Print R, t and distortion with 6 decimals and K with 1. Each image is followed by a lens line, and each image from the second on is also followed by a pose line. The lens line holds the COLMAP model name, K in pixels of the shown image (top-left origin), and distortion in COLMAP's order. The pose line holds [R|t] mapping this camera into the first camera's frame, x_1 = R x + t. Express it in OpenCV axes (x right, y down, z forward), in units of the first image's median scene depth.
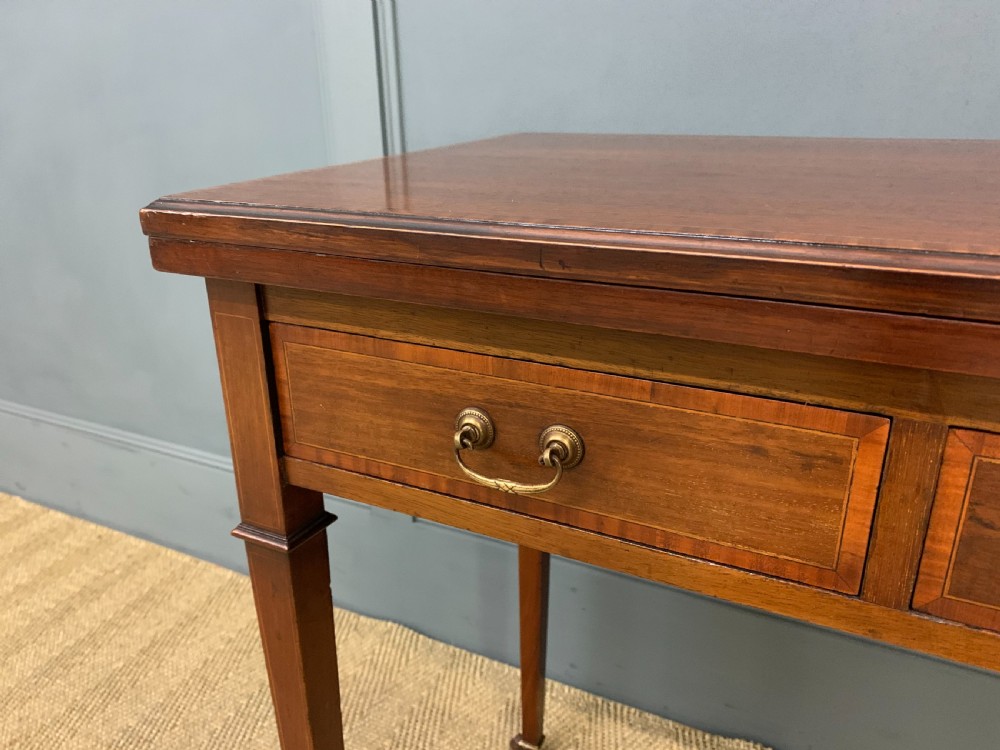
lens RADIAL K [[770.8, 0, 489.7], [0, 770.8, 368.5], [0, 0, 1]] dist [-0.003951, 0.008888]
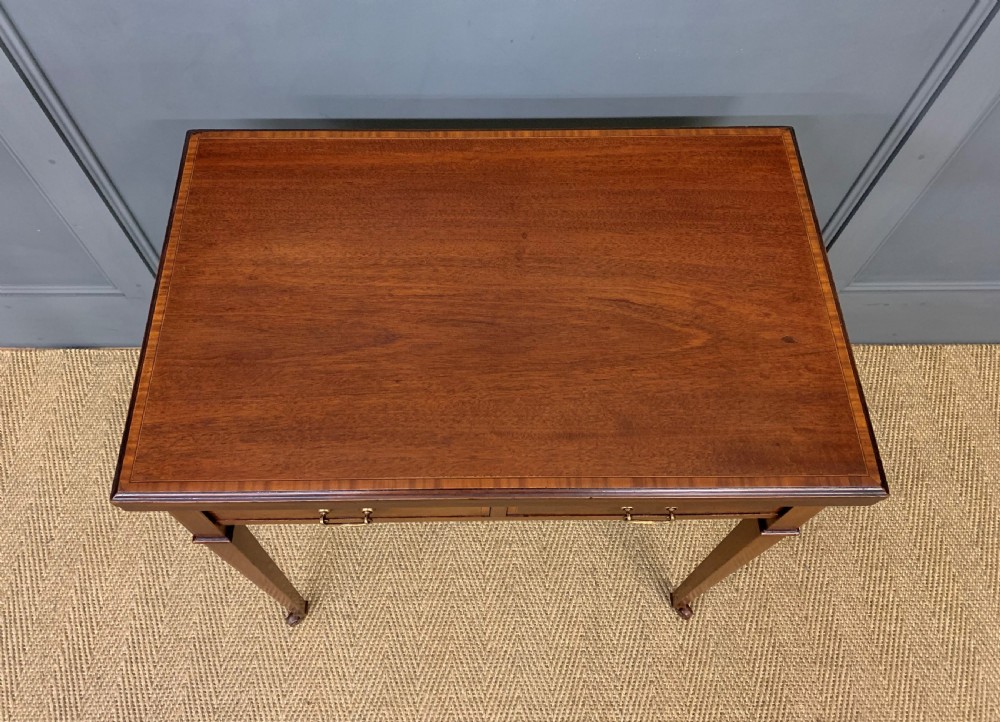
lens RADIAL K [[803.1, 0, 471.0], [0, 803.1, 323.4], [0, 0, 1]] dist [0.006173, 0.003393]
pose [[0.885762, -0.394480, 0.244564, -0.000050], [0.141577, 0.731441, 0.667045, -1.647146], [-0.442021, -0.556219, 0.703732, -0.455022]]
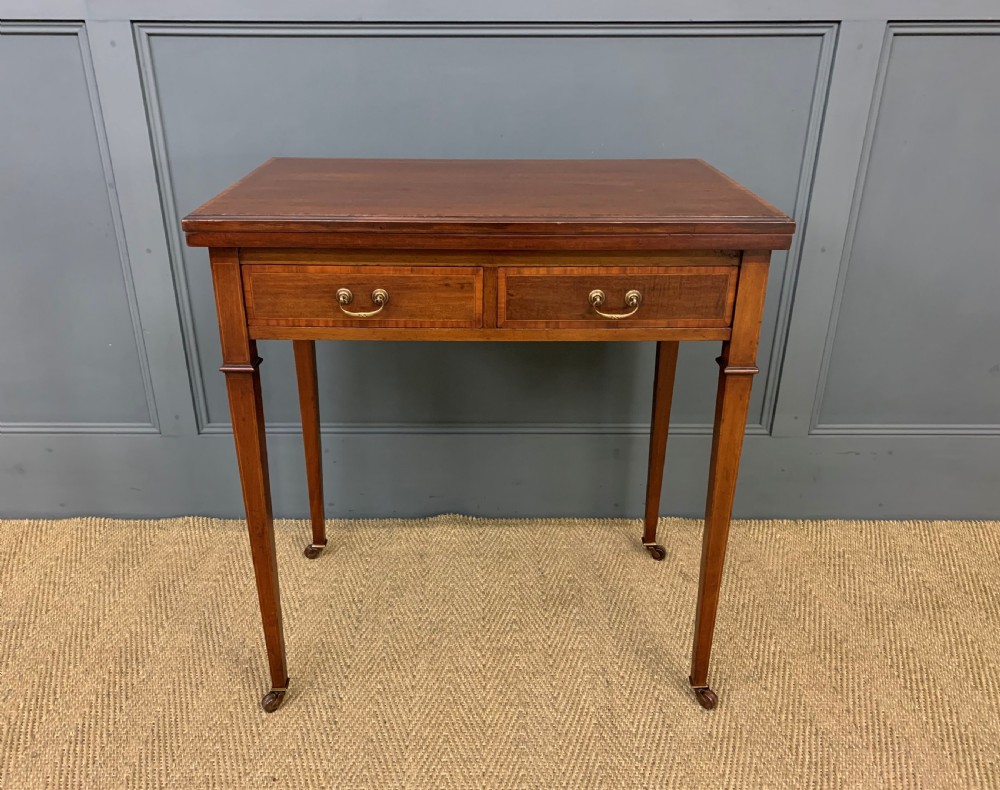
lens RADIAL K [[840.7, 0, 481.3], [0, 840.7, 405.4], [0, 0, 1]] dist [-0.005410, 0.016968]
pose [[0.889431, -0.166240, 0.425765, -0.817023], [0.138261, 0.985728, 0.096046, 0.218457], [-0.435655, -0.026559, 0.899722, -1.646458]]
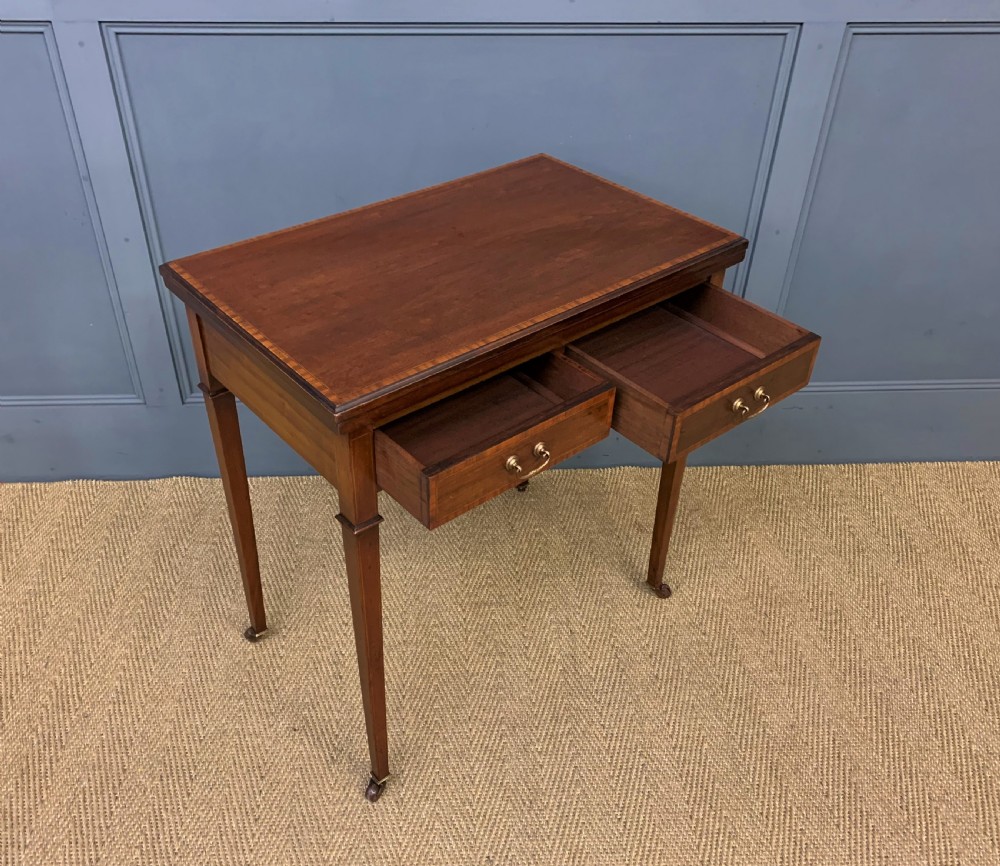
lens RADIAL K [[924.8, 0, 474.7], [0, 924.8, 426.1], [0, 0, 1]] dist [0.004485, 0.000000]
pose [[0.862669, -0.268711, 0.428481, -1.106002], [0.143474, 0.942403, 0.302145, -0.593764], [-0.484991, -0.199176, 0.851535, -2.146787]]
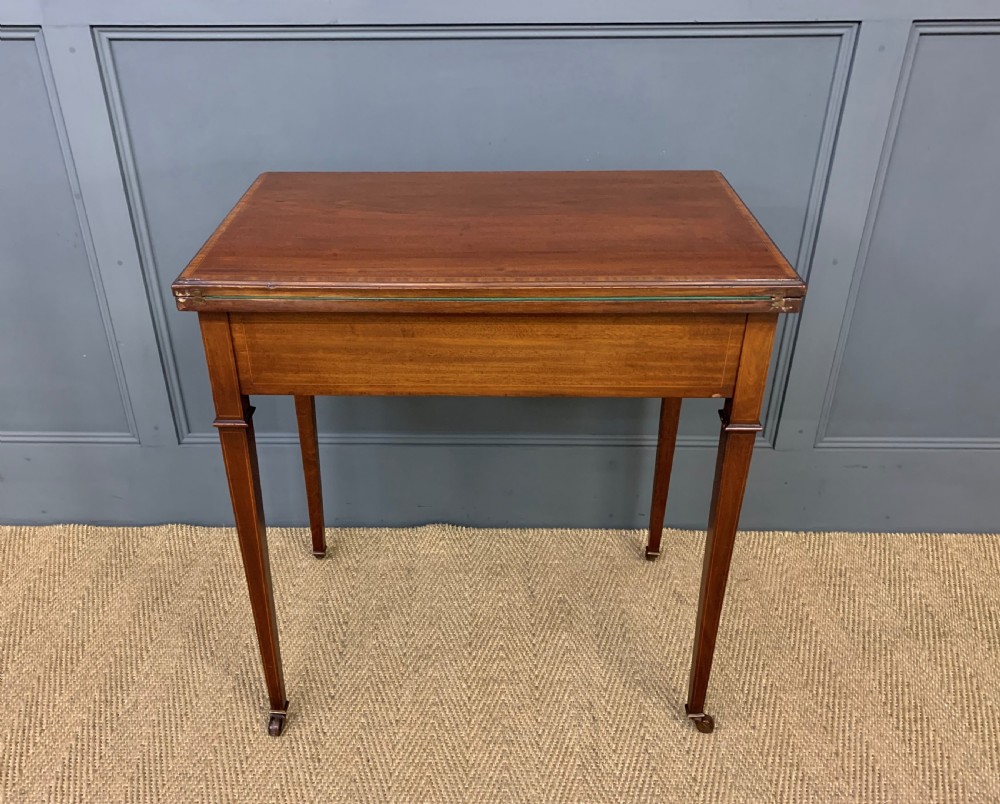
lens RADIAL K [[883.5, 0, 467.5], [0, 883.5, 405.9], [0, 0, 1]] dist [-0.012747, 0.026636]
pose [[0.899459, -0.202801, 0.387100, -0.663326], [0.139270, 0.972637, 0.185958, -0.230192], [-0.414220, -0.113350, 0.903091, -1.675363]]
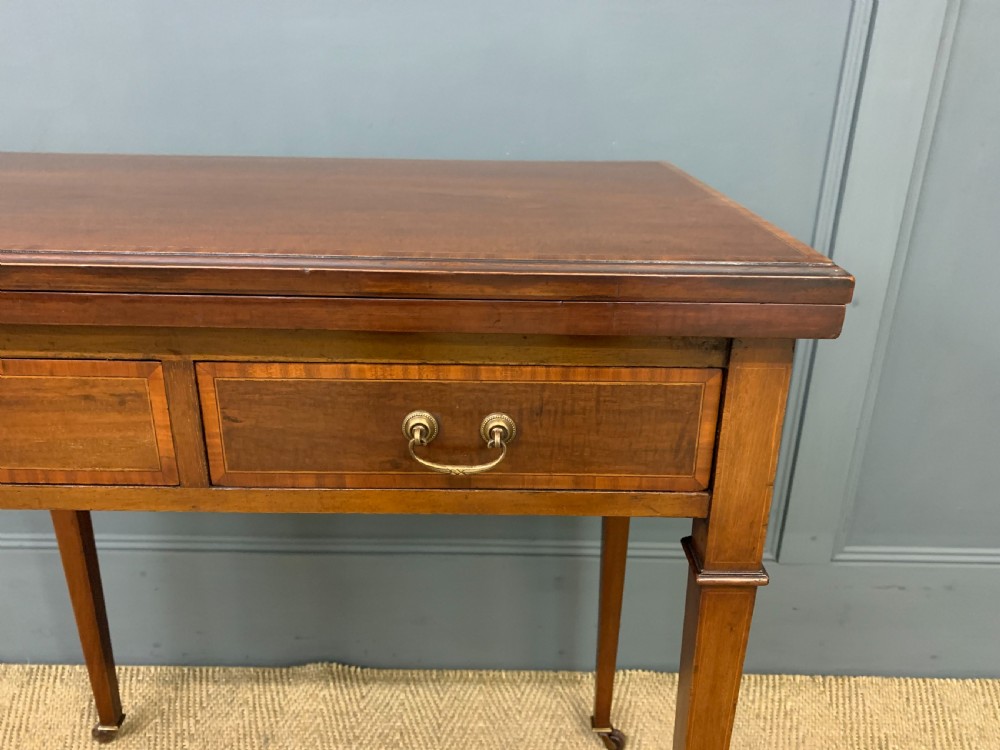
lens RADIAL K [[770.8, 0, 502.1], [0, 770.8, 367.1], [0, 0, 1]] dist [-0.003951, 0.008888]
pose [[0.890172, -0.127195, 0.437510, 0.322281], [0.124722, 0.991591, 0.034517, 0.076030], [-0.438221, 0.023840, 0.898551, -0.476028]]
